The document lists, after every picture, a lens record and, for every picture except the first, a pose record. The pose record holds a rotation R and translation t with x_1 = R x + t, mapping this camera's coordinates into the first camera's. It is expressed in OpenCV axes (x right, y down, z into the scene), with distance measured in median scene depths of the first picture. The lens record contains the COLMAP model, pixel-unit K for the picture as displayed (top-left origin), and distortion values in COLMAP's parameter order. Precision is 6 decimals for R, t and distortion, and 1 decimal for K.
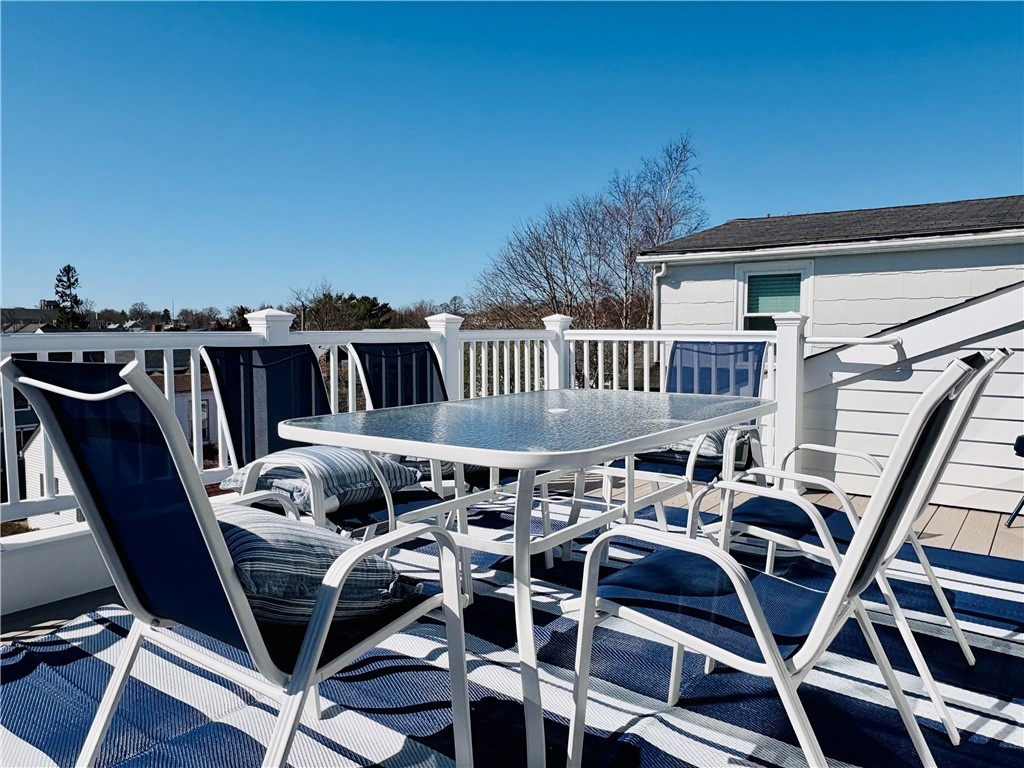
lens RADIAL K [[712.1, 0, 506.0], [0, 712.1, 381.9], [0, 0, 1]] dist [-0.002235, 0.002527]
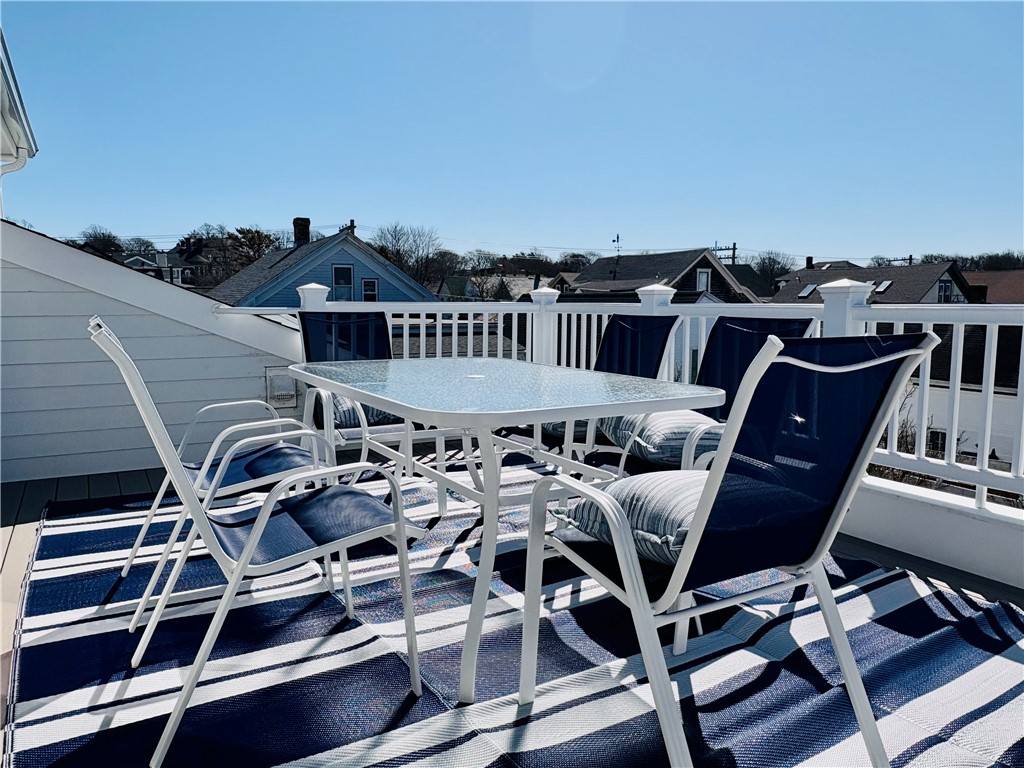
lens RADIAL K [[712.1, 0, 505.6], [0, 712.1, 383.7], [0, 0, 1]] dist [-0.002235, 0.002527]
pose [[-0.369946, 0.100246, -0.923629, 1.301952], [-0.065641, 0.988857, 0.133617, -0.118090], [0.926731, 0.110059, -0.359243, 1.751500]]
